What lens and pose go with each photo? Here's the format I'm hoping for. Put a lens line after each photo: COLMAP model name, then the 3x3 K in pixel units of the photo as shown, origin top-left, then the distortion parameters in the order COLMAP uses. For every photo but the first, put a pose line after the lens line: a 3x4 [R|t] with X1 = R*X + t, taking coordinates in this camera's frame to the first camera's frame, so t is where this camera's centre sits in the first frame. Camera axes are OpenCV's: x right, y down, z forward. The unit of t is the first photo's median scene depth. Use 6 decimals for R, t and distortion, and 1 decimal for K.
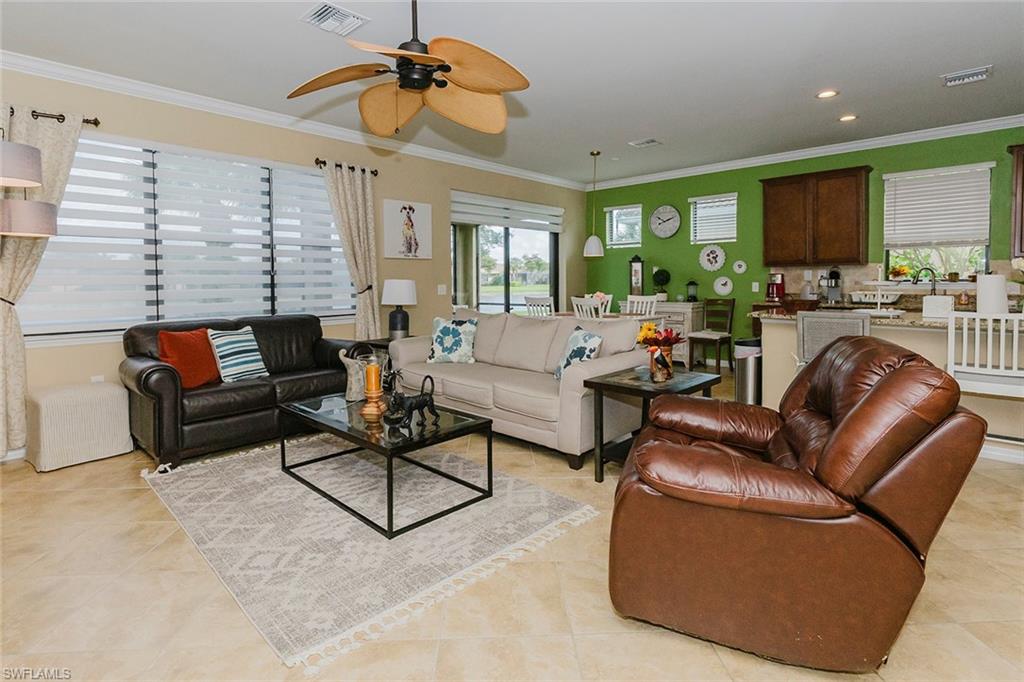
lens RADIAL K [[513.9, 0, 511.8], [0, 513.9, 339.7], [0, 0, 1]] dist [-0.030147, -0.001007]
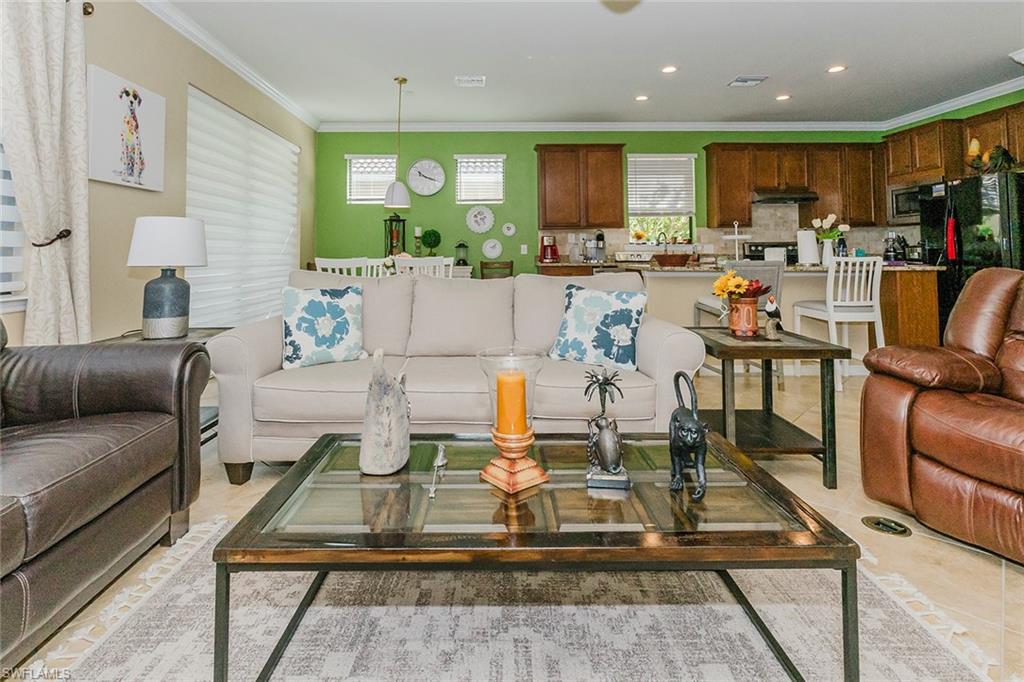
lens RADIAL K [[513.9, 0, 503.1], [0, 513.9, 269.2], [0, 0, 1]] dist [-0.030147, -0.001007]
pose [[0.707628, -0.013029, 0.706465, -0.316227], [0.077836, 0.995183, -0.059610, -0.008346], [-0.702285, 0.097170, 0.705234, 0.374414]]
